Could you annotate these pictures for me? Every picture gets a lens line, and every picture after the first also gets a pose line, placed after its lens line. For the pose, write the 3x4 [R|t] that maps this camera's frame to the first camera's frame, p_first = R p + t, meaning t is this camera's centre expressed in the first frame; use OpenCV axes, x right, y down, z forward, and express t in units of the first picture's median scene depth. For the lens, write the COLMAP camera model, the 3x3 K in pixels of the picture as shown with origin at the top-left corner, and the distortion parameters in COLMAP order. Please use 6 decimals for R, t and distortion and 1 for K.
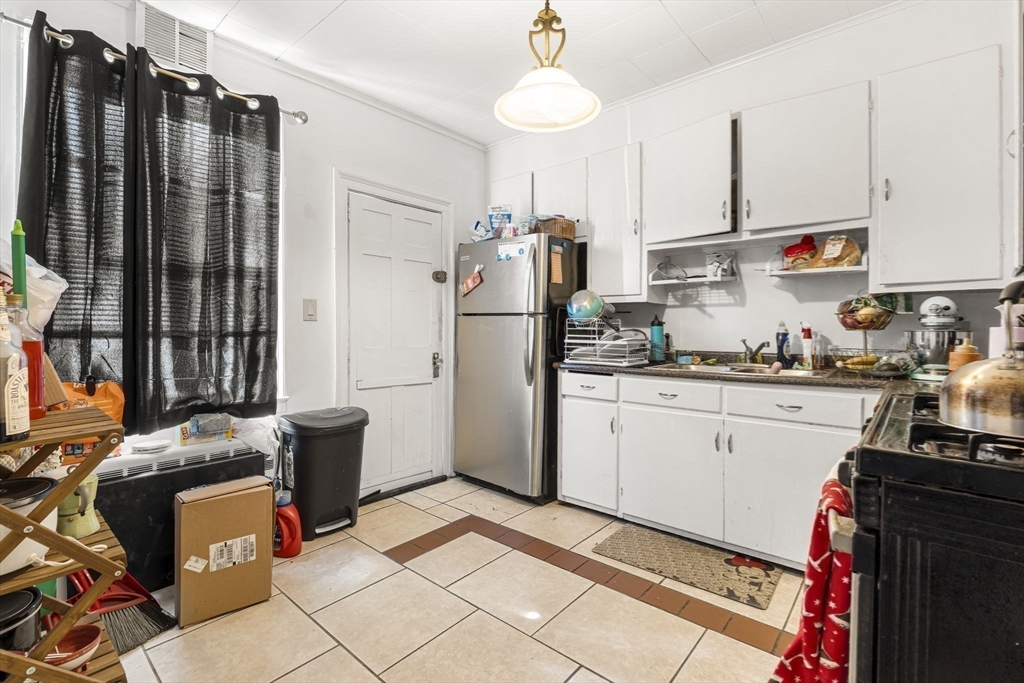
lens RADIAL K [[464.5, 0, 511.0], [0, 464.5, 332.3], [0, 0, 1]] dist [0.000354, -0.000398]
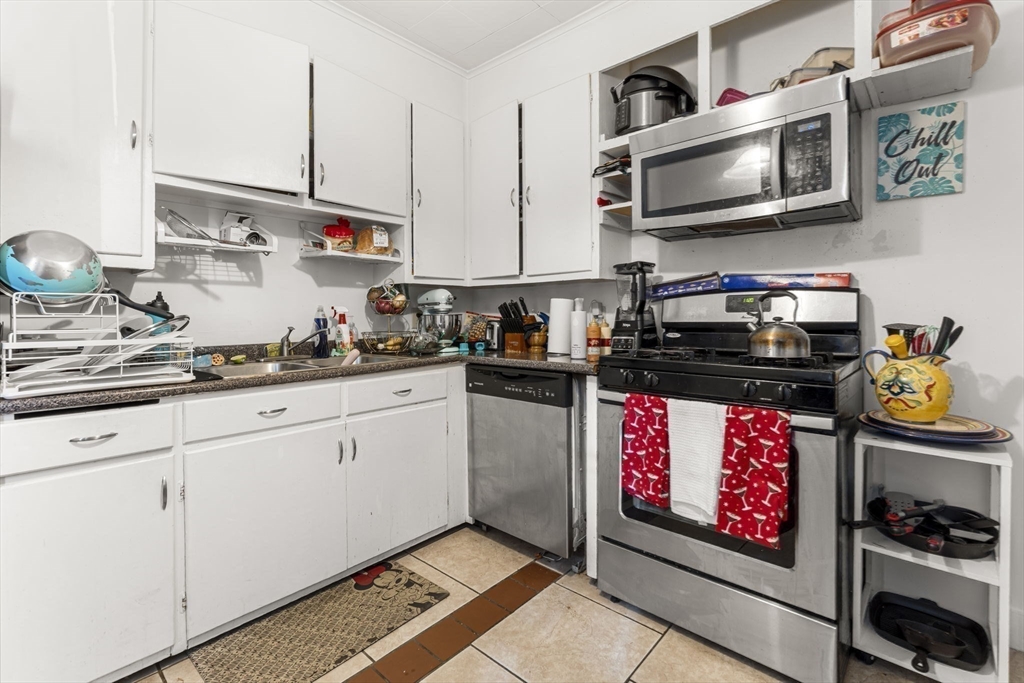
lens RADIAL K [[464.5, 0, 509.3], [0, 464.5, 316.3], [0, 0, 1]] dist [0.000354, -0.000398]
pose [[0.024544, -0.007888, 0.999668, -0.331205], [0.015552, 0.999851, 0.007508, -0.004307], [-0.999578, 0.015362, 0.024663, 0.621110]]
